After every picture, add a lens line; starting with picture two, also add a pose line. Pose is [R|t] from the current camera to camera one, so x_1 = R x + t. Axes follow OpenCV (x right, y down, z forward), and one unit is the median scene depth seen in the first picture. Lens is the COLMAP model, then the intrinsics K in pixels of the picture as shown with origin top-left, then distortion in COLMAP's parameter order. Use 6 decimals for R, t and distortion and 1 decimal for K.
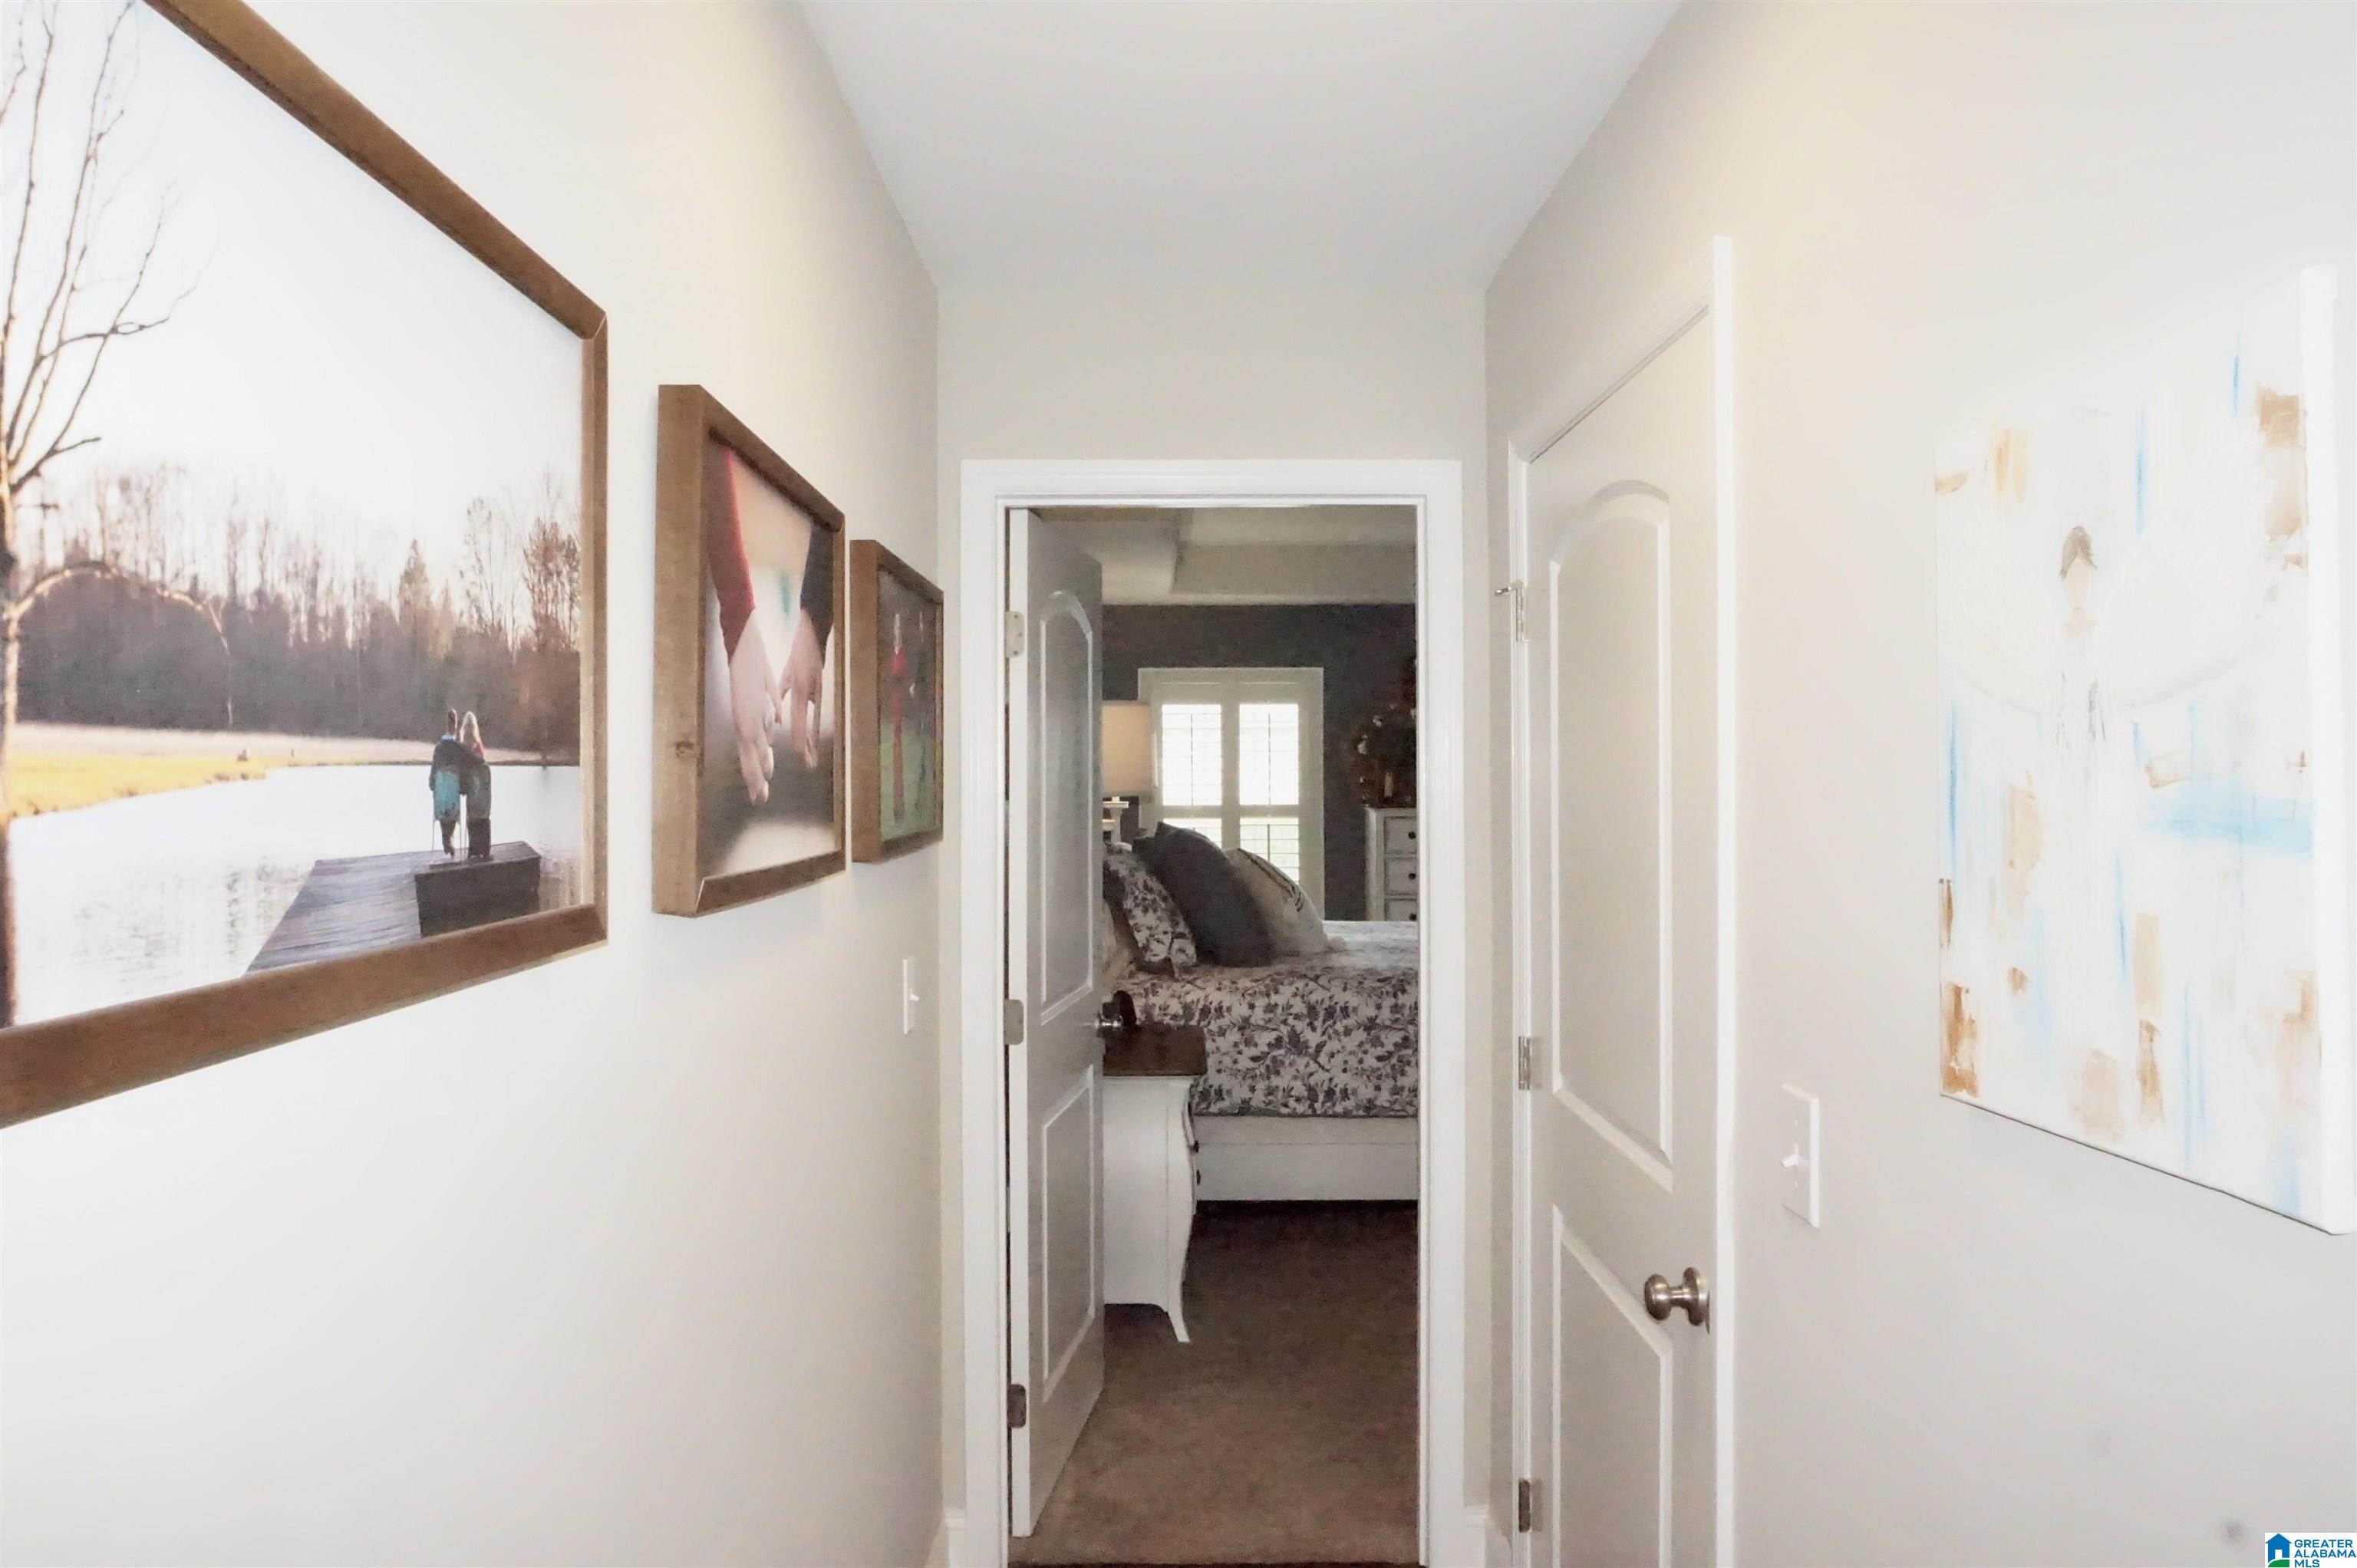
lens RADIAL K [[1592.3, 0, 1177.3], [0, 1592.3, 785.7], [0, 0, 1]] dist [-0.042193, 0.016845]
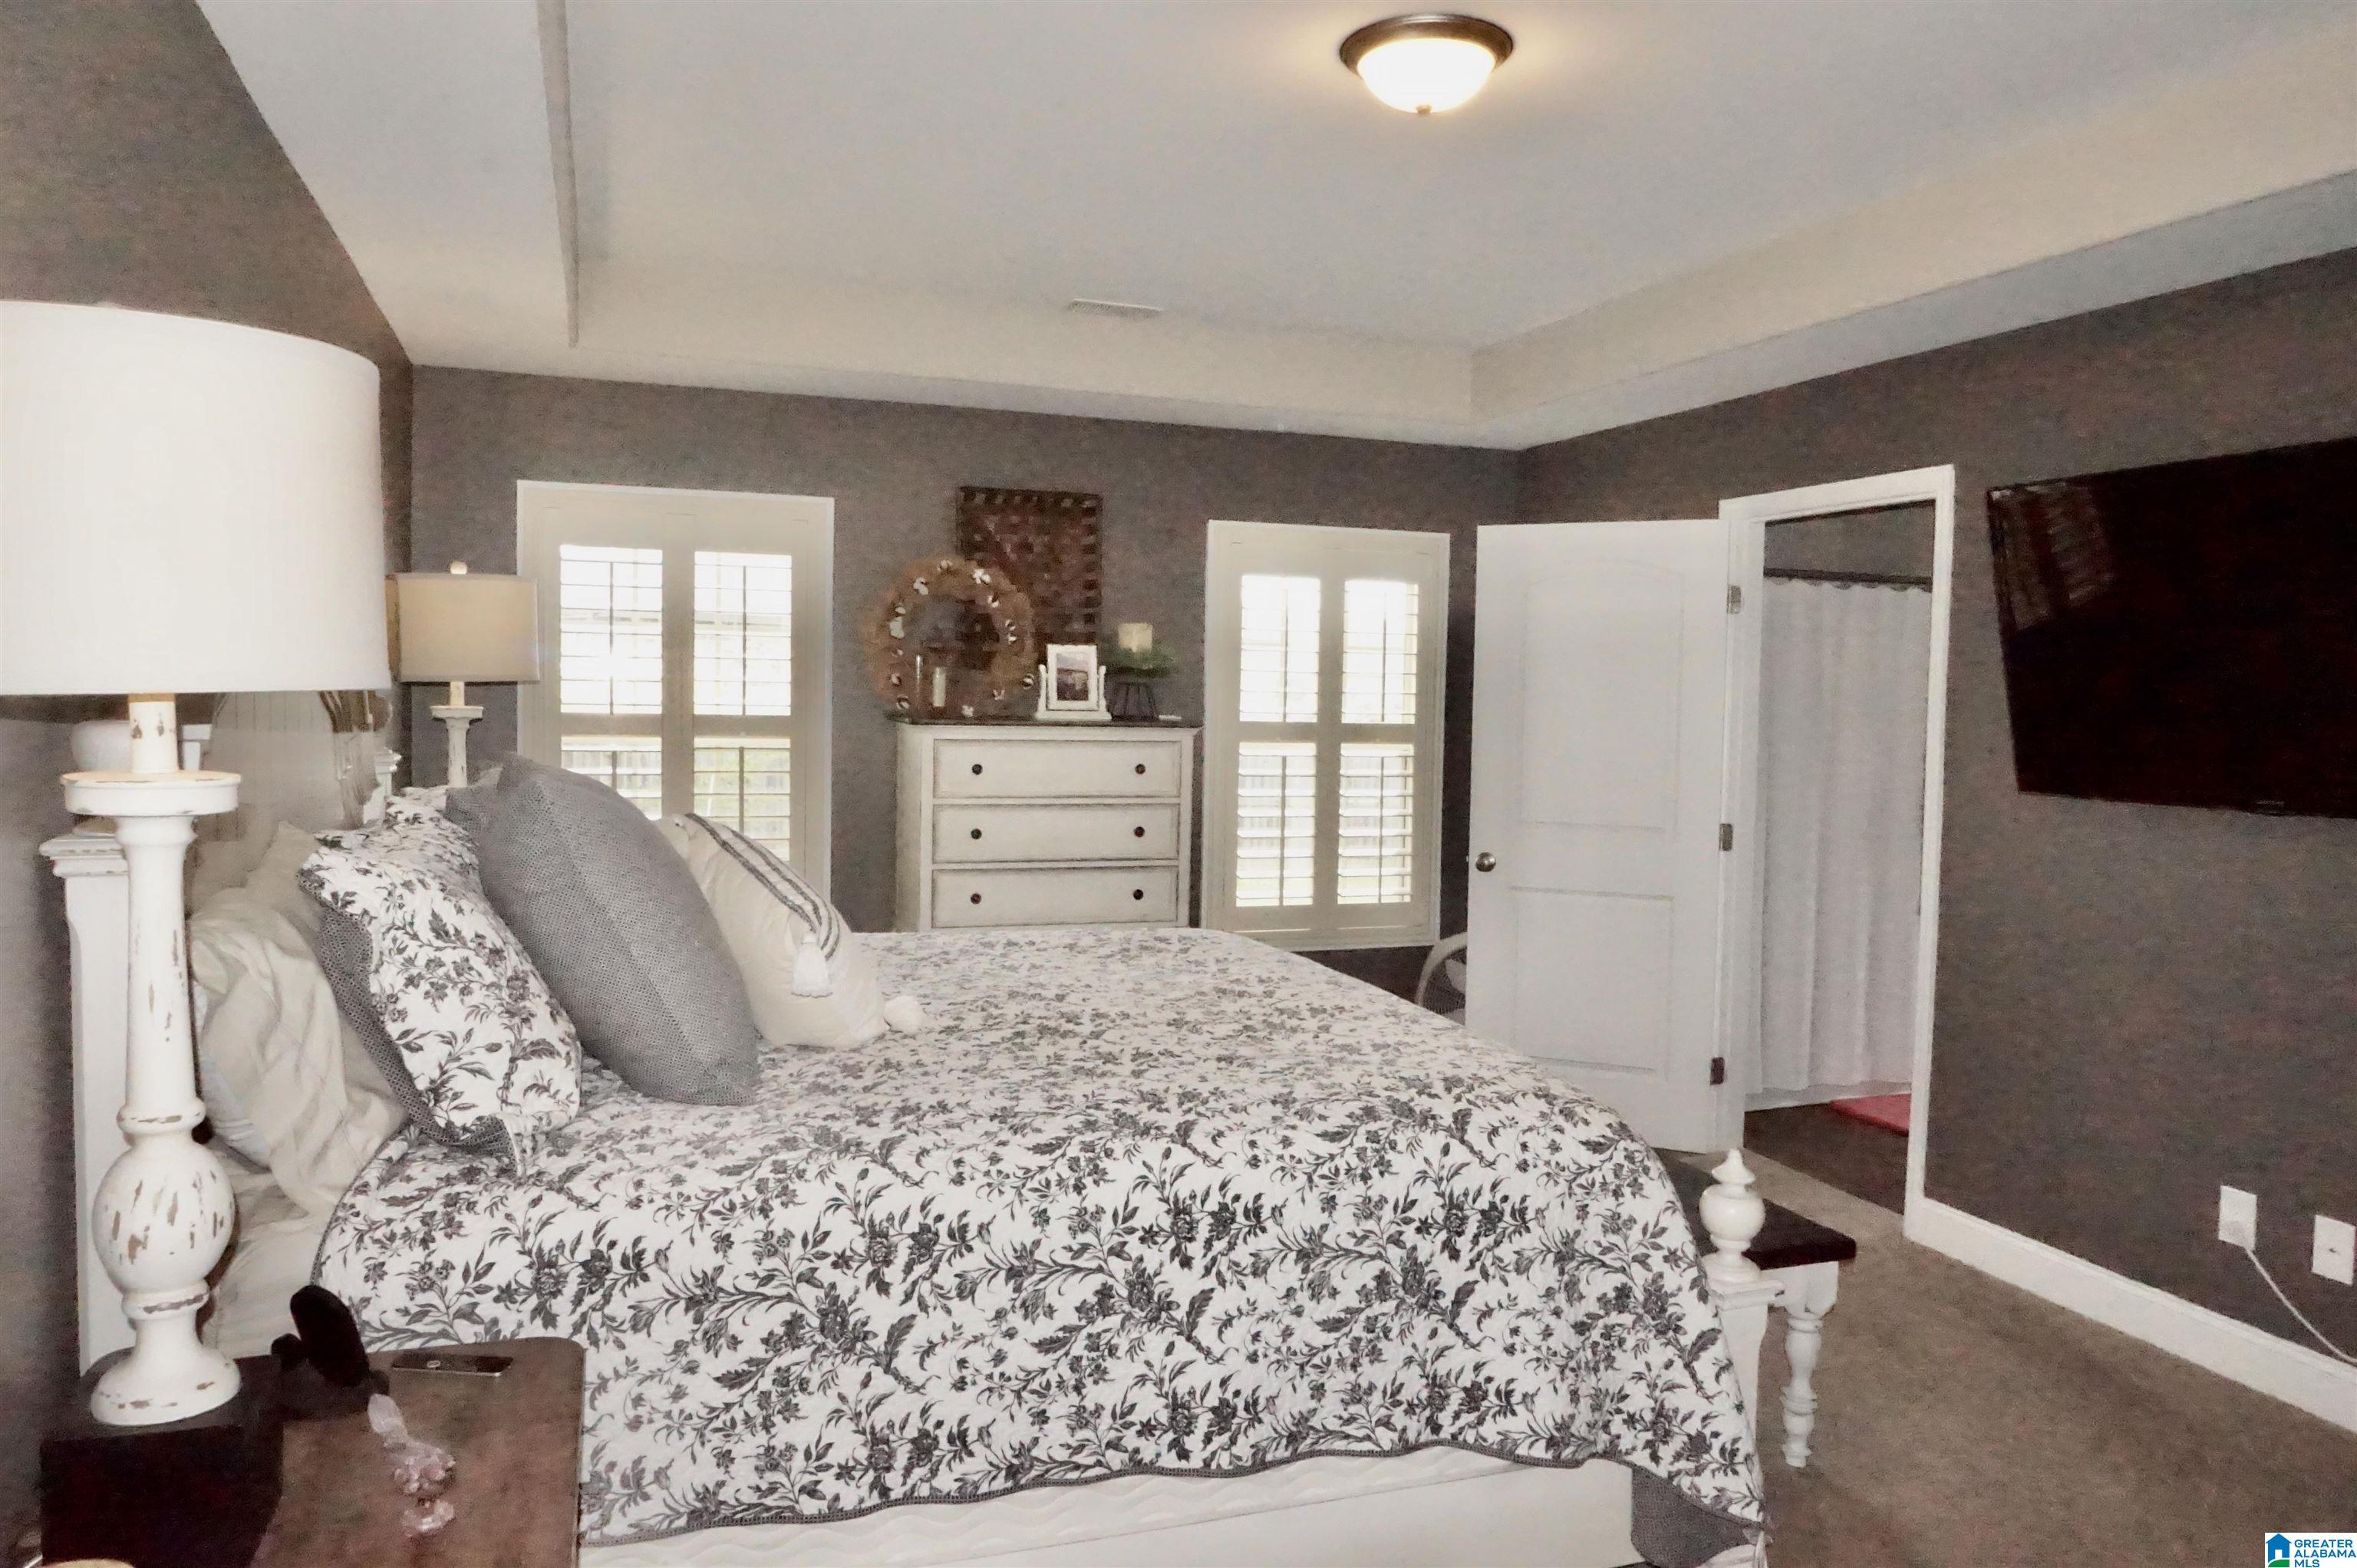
lens RADIAL K [[1592.3, 0, 1179.7], [0, 1592.3, 791.3], [0, 0, 1]] dist [-0.042193, 0.016845]
pose [[0.943763, 0.004503, 0.330593, 0.023859], [-0.024688, 0.998076, 0.056883, 0.003749], [-0.329700, -0.061846, 0.942058, 0.606532]]
